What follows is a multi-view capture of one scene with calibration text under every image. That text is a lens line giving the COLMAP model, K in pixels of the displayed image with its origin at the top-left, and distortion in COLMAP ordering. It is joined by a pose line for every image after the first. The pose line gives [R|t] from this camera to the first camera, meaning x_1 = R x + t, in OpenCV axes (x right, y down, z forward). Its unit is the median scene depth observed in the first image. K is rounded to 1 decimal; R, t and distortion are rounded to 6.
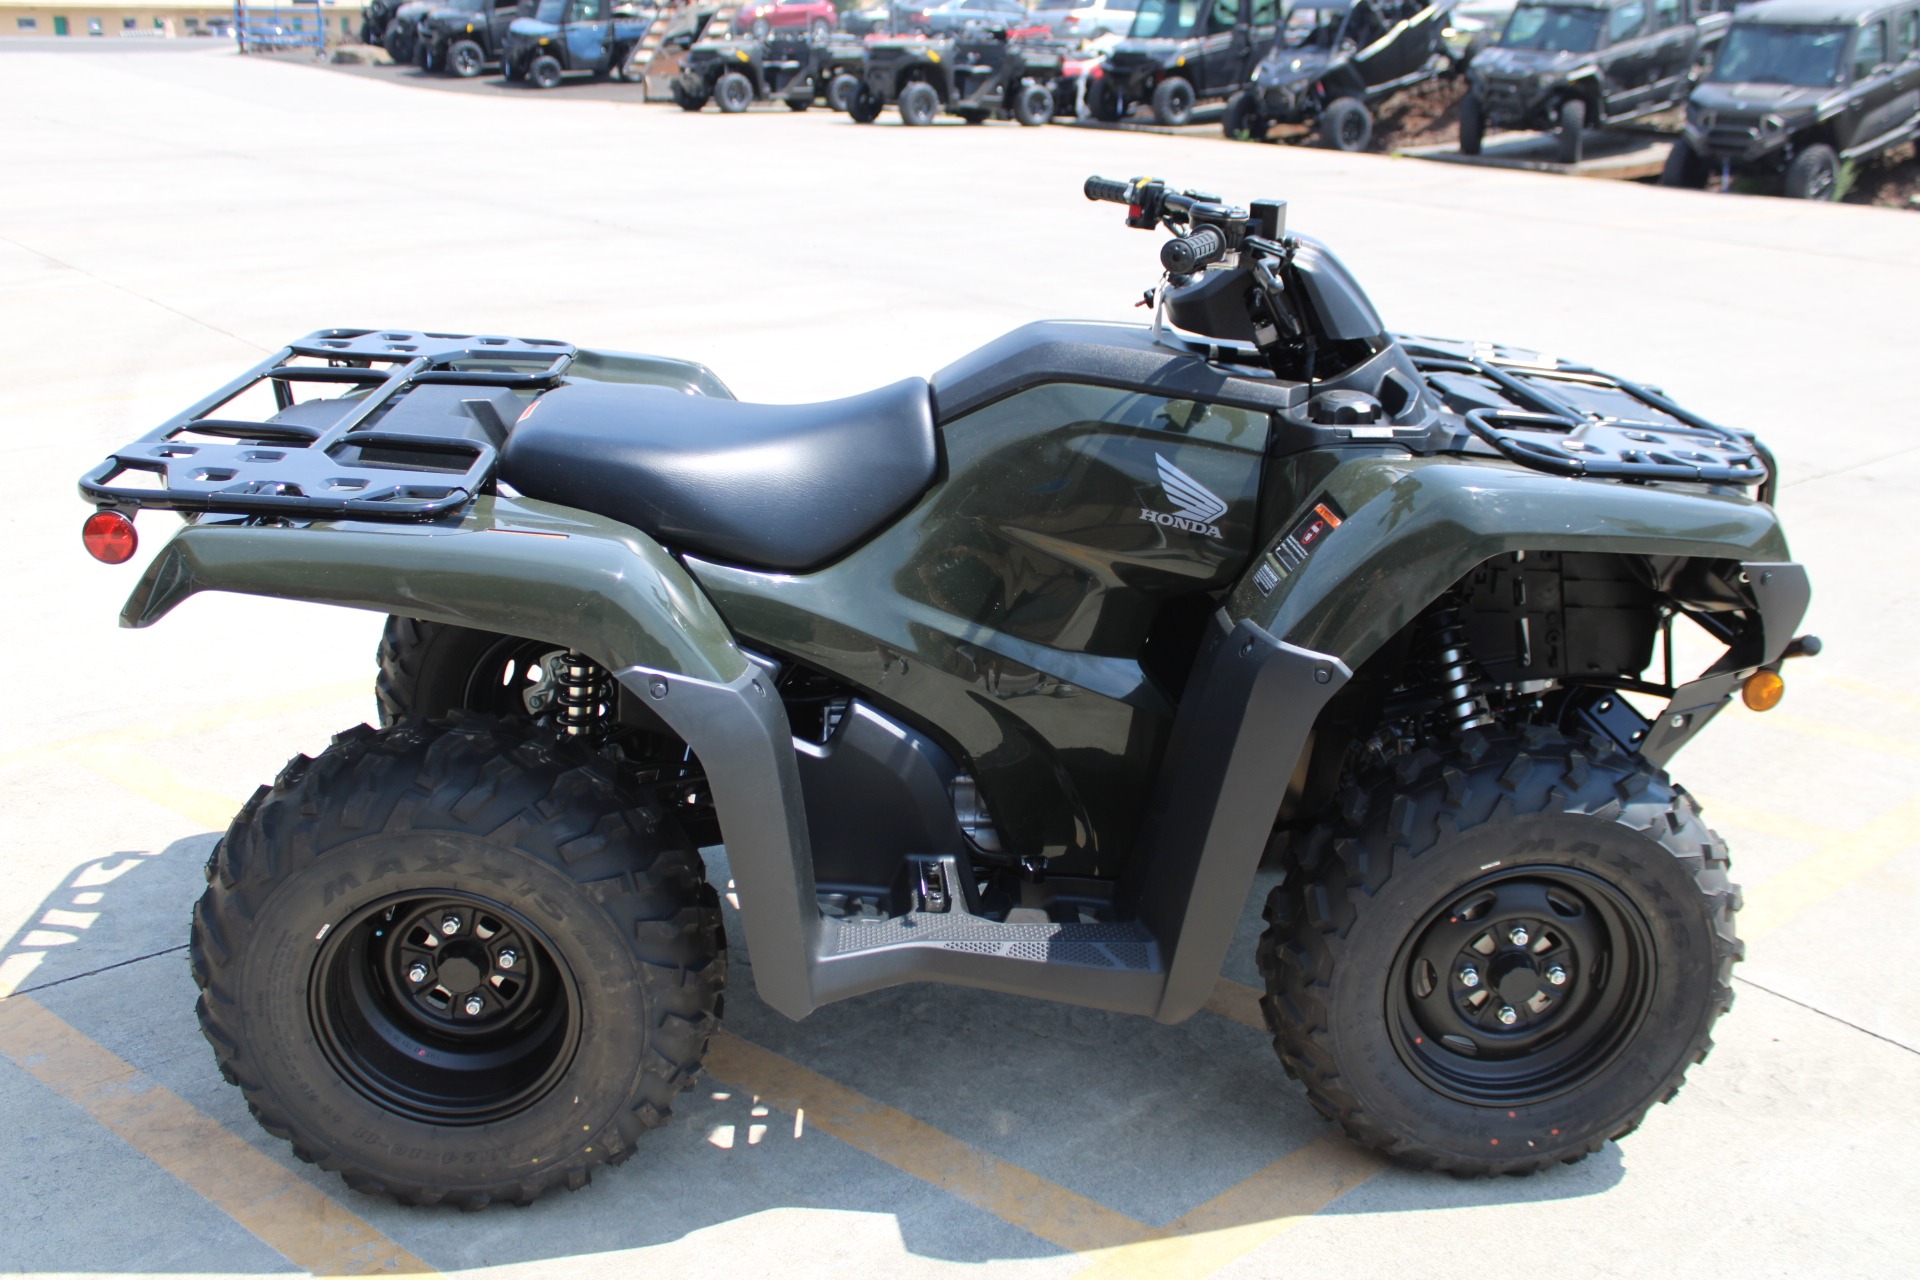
lens RADIAL K [[1768.2, 0, 960.0], [0, 1768.2, 640.0], [0, 0, 1]] dist [-0.142108, 0.136168]
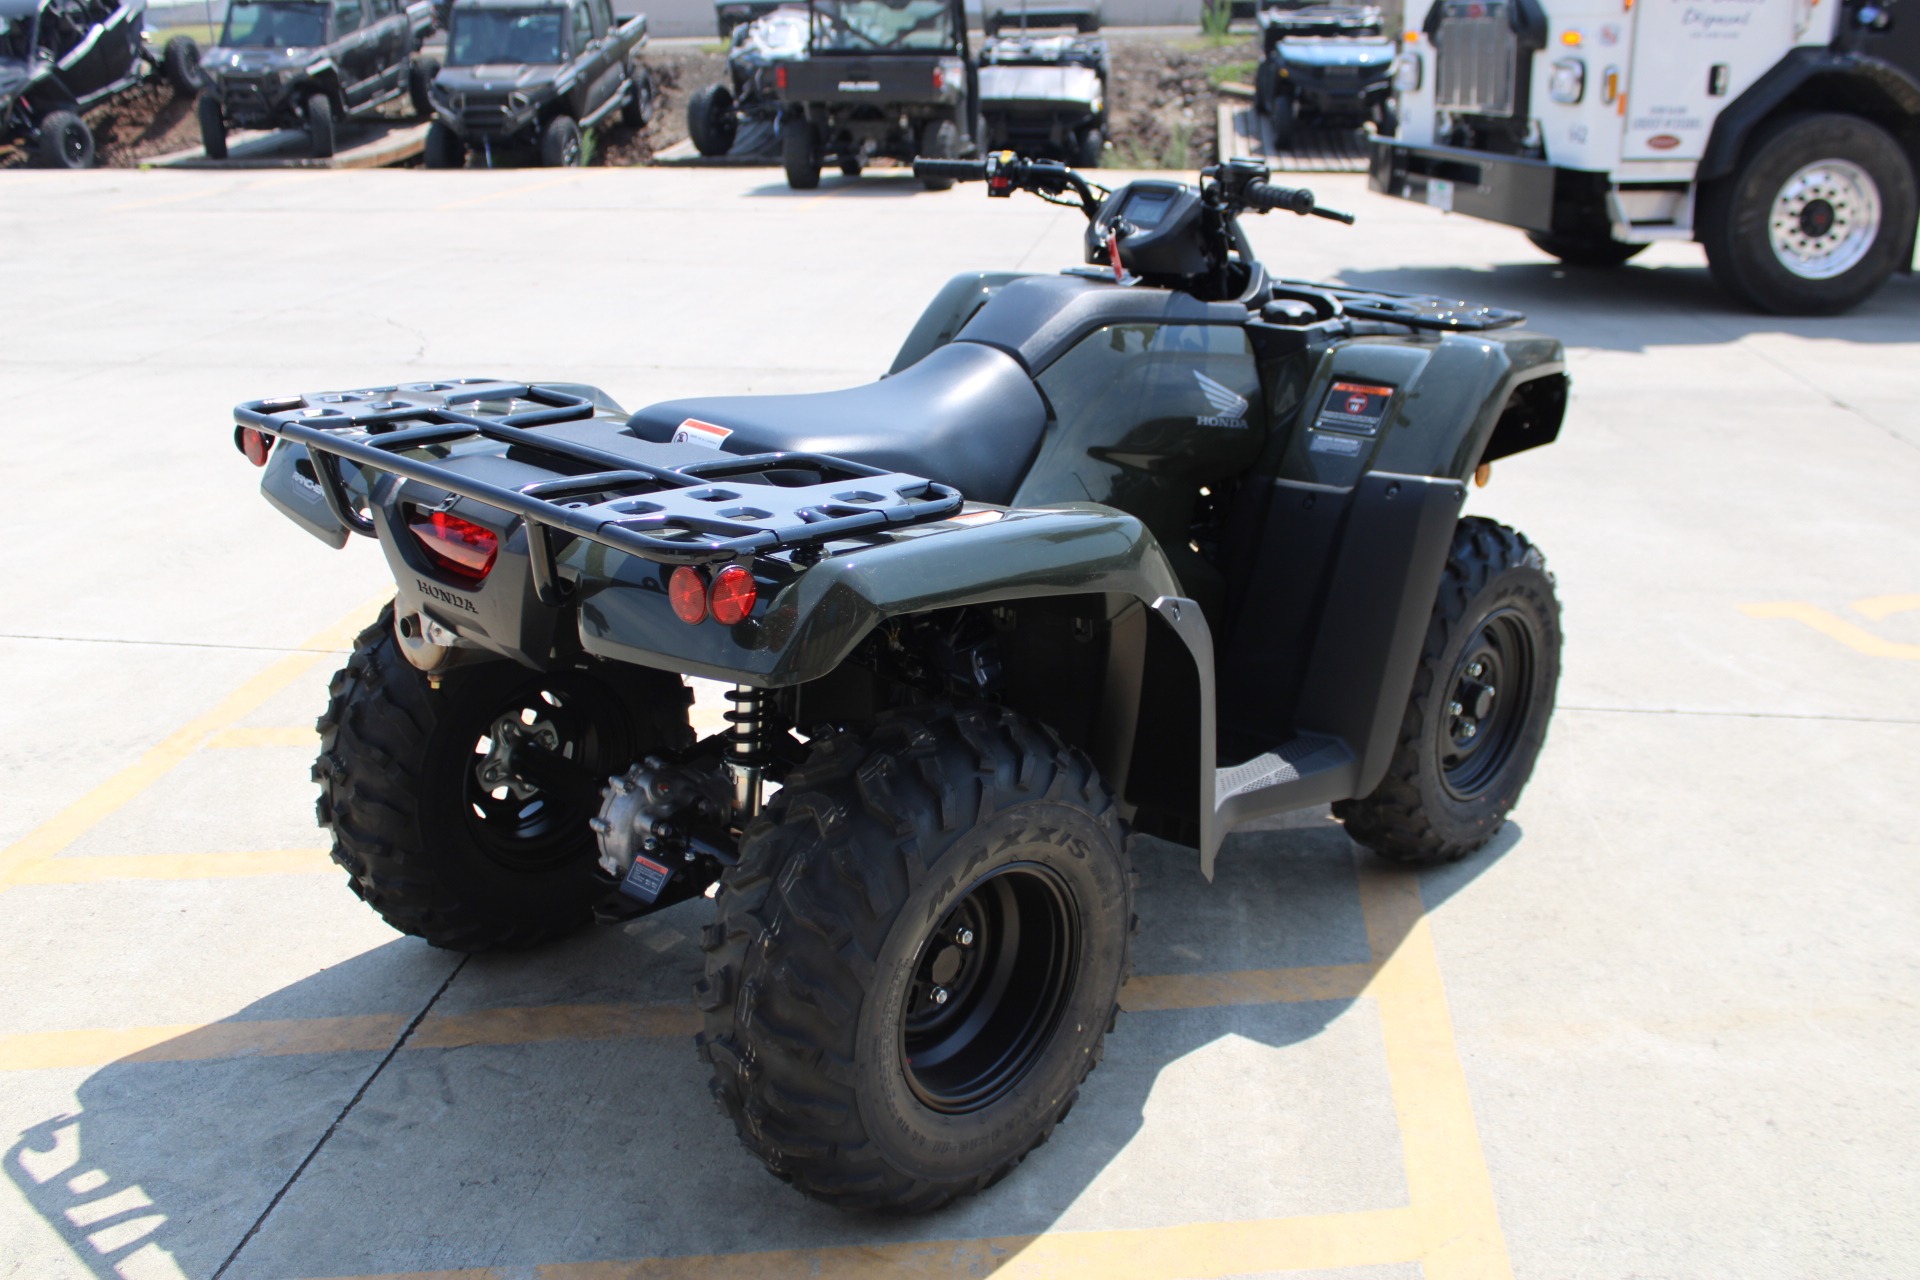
lens RADIAL K [[1768.2, 0, 960.0], [0, 1768.2, 640.0], [0, 0, 1]] dist [-0.142108, 0.136168]
pose [[0.730634, -0.244458, 0.637506, -0.088147], [0.241943, 0.965817, 0.093065, -0.008257], [-0.638465, 0.086243, 0.764804, 0.019433]]
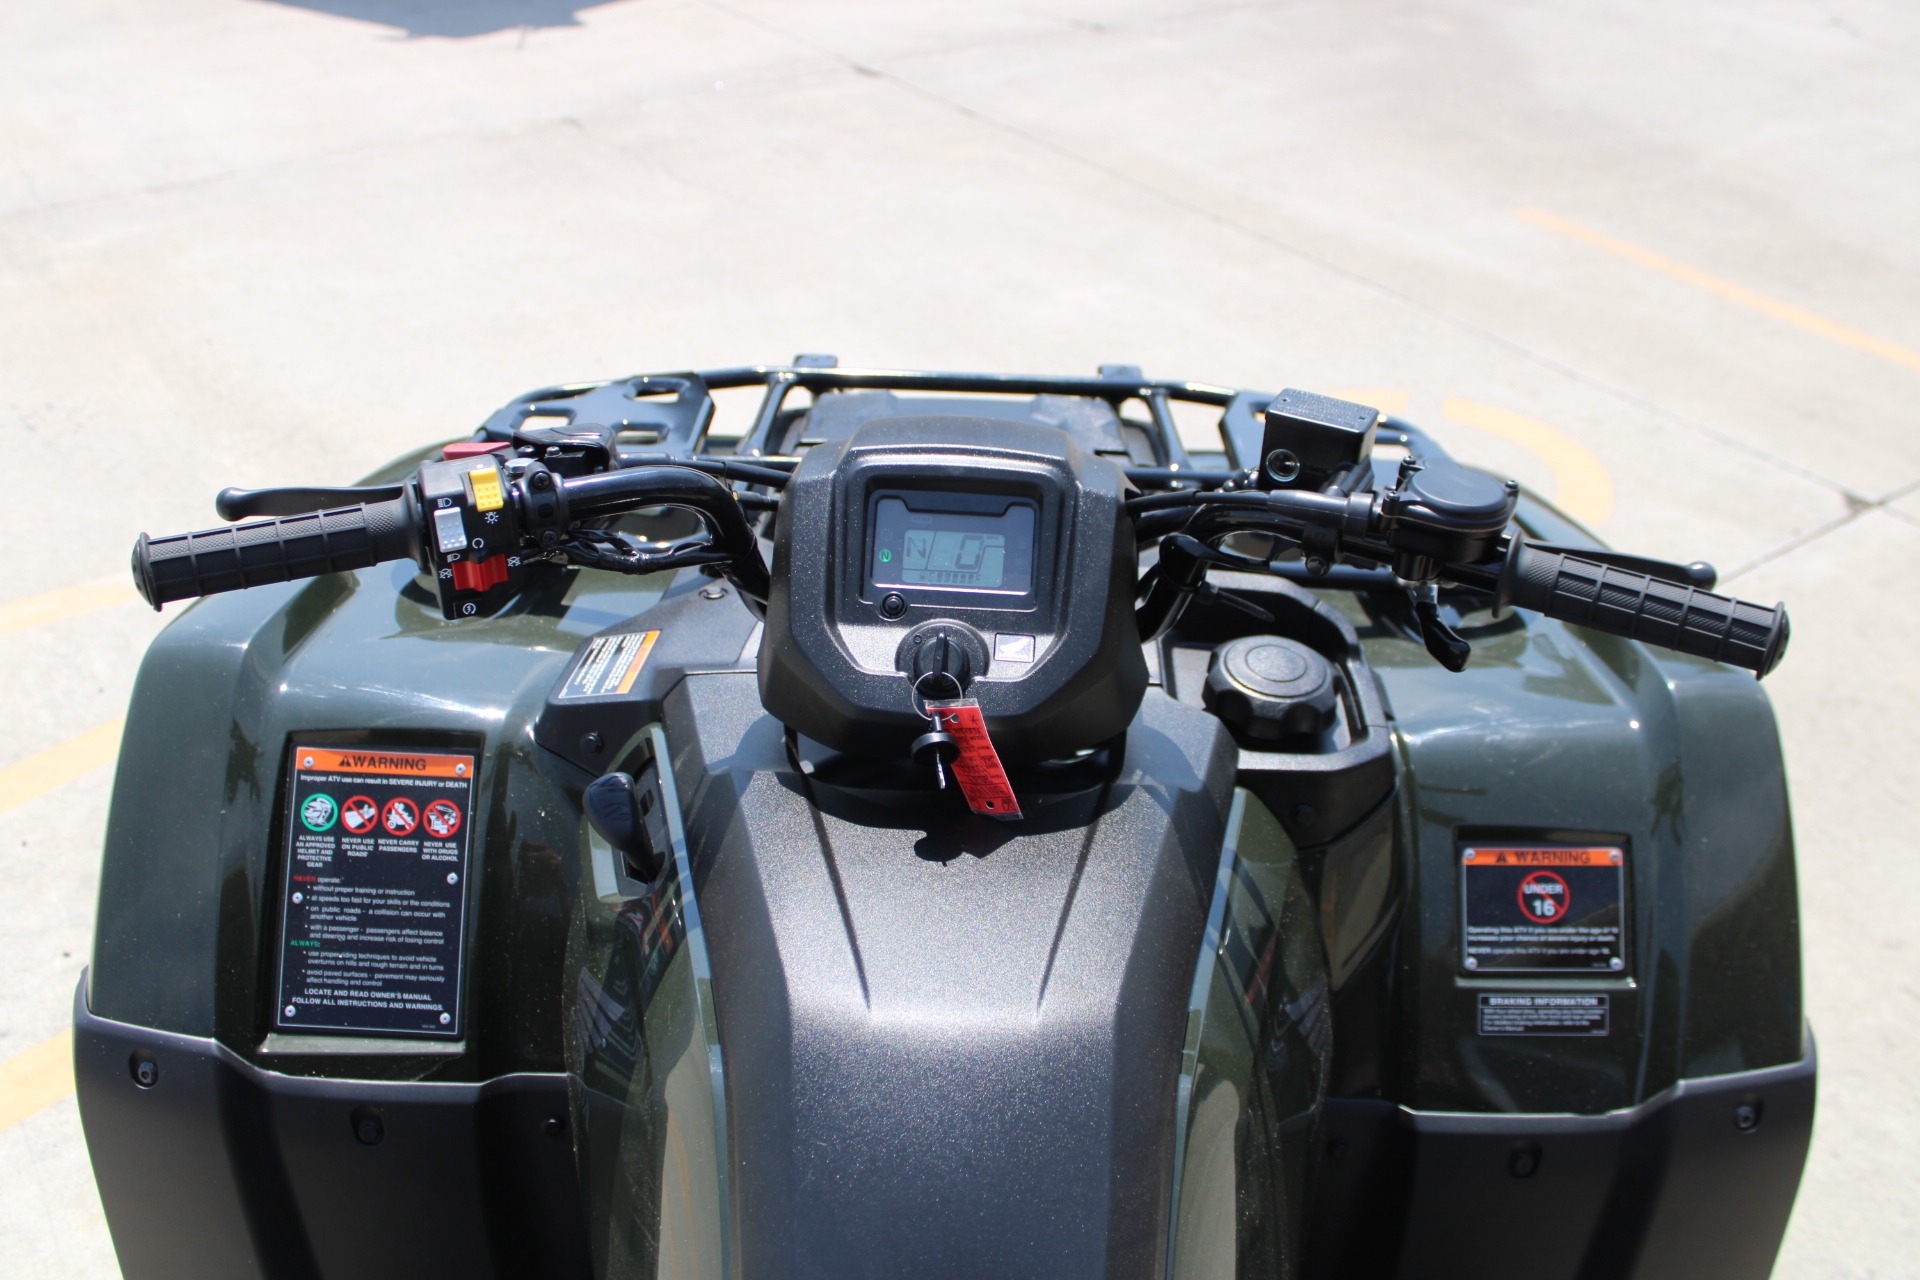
lens RADIAL K [[1768.2, 0, 960.0], [0, 1768.2, 640.0], [0, 0, 1]] dist [-0.142108, 0.136168]
pose [[0.084172, -0.558649, 0.825122, -0.022501], [0.313848, 0.800778, 0.510151, -0.046094], [-0.945735, 0.216023, 0.242734, 0.100290]]
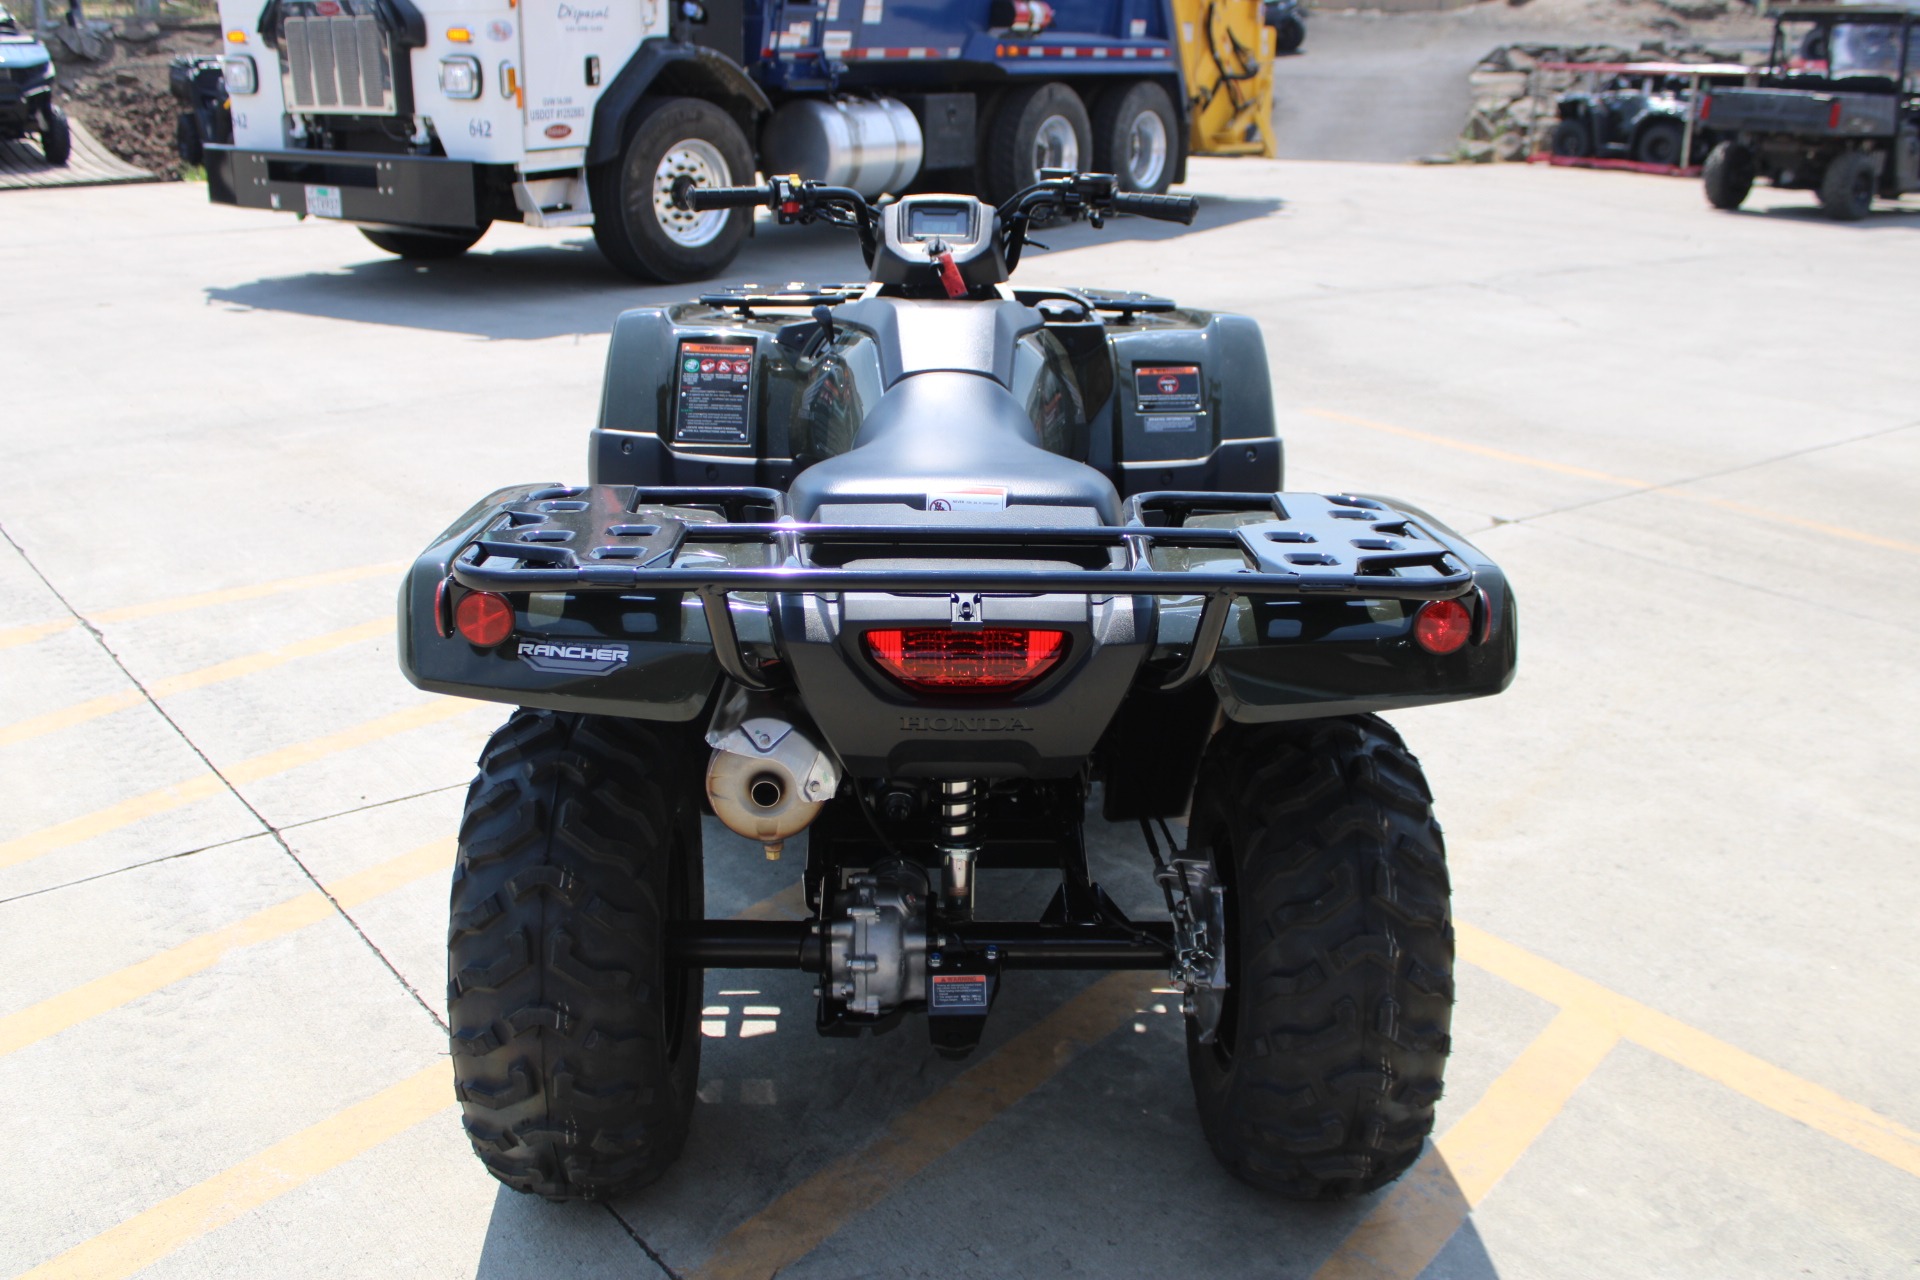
lens RADIAL K [[1780.2, 0, 960.0], [0, 1780.2, 640.0], [0, 0, 1]] dist [-0.151764, 0.159282]
pose [[0.041146, -0.346596, 0.937112, -0.123447], [0.321807, 0.892524, 0.315975, -0.038473], [-0.945911, 0.288568, 0.148261, 0.098581]]
